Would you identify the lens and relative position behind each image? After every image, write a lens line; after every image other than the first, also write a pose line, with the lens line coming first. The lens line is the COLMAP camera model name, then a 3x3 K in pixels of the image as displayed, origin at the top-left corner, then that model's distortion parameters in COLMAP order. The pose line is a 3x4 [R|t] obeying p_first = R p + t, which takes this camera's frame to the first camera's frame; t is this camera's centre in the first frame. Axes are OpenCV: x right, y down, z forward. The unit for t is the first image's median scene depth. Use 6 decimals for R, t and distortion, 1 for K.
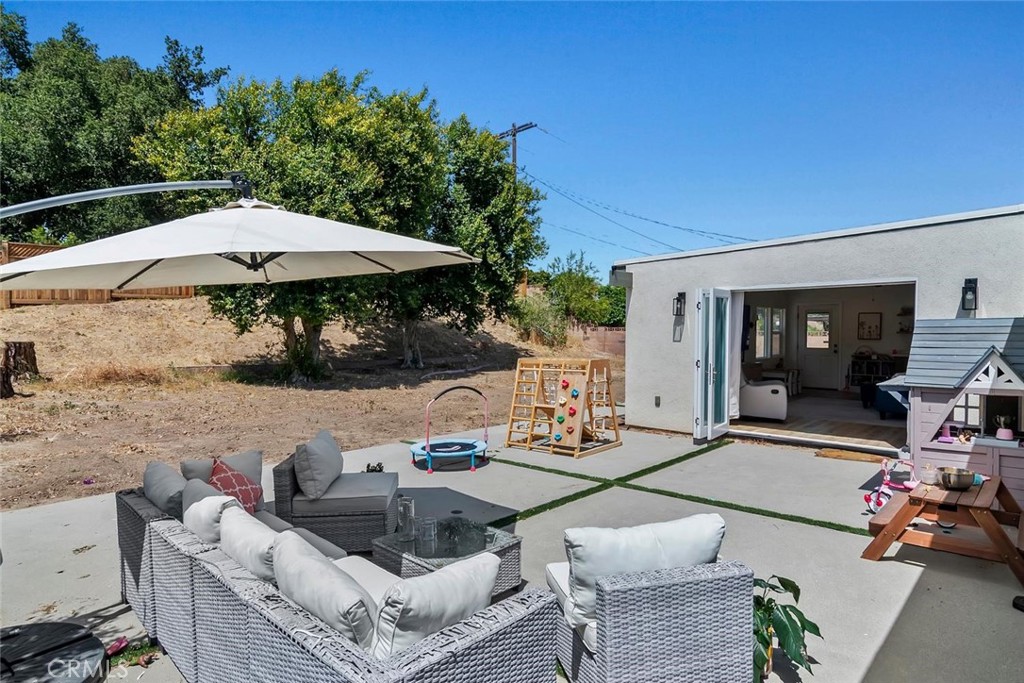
lens RADIAL K [[570.1, 0, 500.7], [0, 570.1, 351.9], [0, 0, 1]] dist [0.001832, -0.000949]
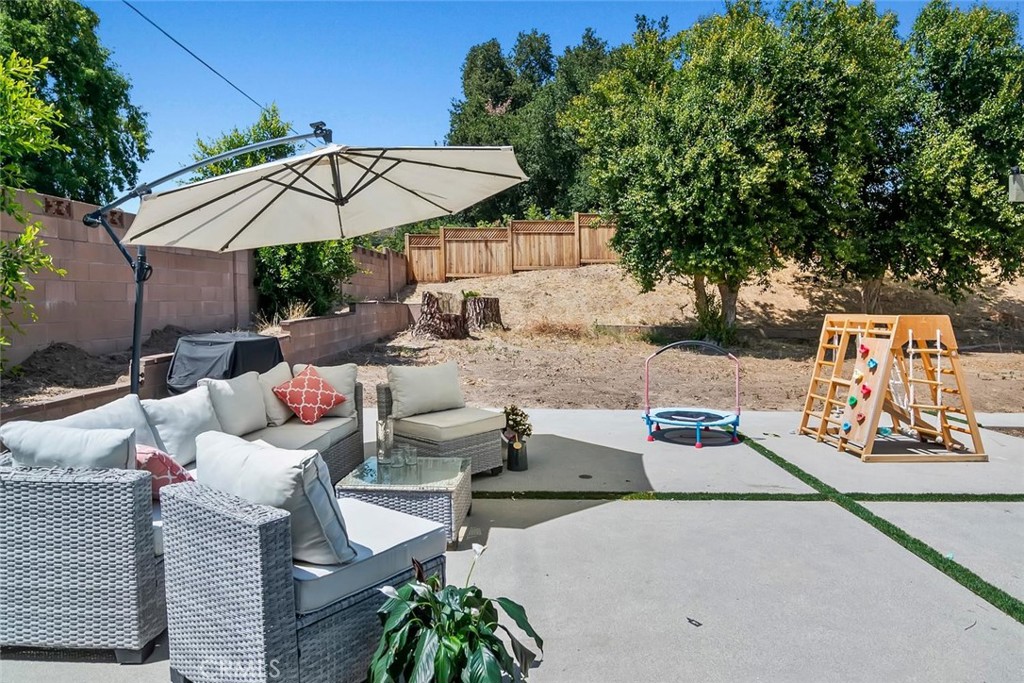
lens RADIAL K [[623.1, 0, 542.4], [0, 623.1, 327.1], [0, 0, 1]] dist [-0.004747, 0.000588]
pose [[0.699687, 0.041506, -0.713243, 0.179885], [-0.041883, 0.998977, 0.017046, 0.015771], [0.713221, 0.017946, 0.700709, 0.104245]]
